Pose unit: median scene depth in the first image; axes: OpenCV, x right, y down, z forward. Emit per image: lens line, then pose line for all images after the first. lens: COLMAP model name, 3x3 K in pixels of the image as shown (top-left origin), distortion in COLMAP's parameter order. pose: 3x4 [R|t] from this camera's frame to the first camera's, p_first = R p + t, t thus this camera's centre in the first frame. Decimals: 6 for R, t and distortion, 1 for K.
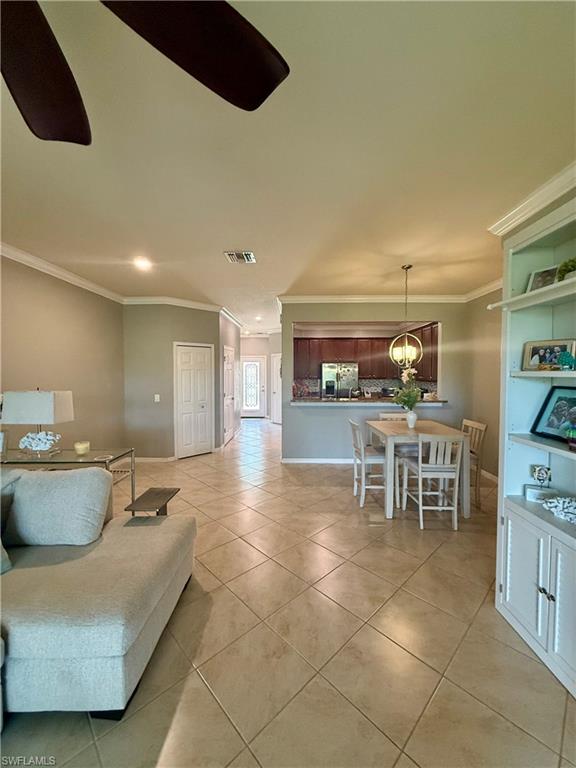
lens RADIAL K [[308.7, 0, 289.2], [0, 308.7, 380.9], [0, 0, 1]] dist [0.004282, 0.000211]
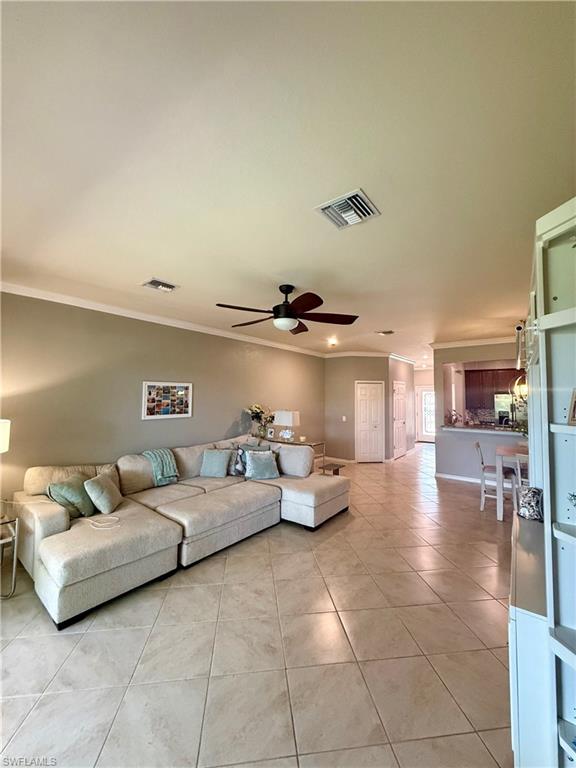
lens RADIAL K [[308.7, 0, 286.7], [0, 308.7, 378.2], [0, 0, 1]] dist [0.004282, 0.000211]
pose [[0.802520, -0.029026, -0.595919, 0.241893], [-0.025448, 0.996242, -0.082795, -0.009081], [0.596083, 0.081609, 0.798765, -0.368657]]
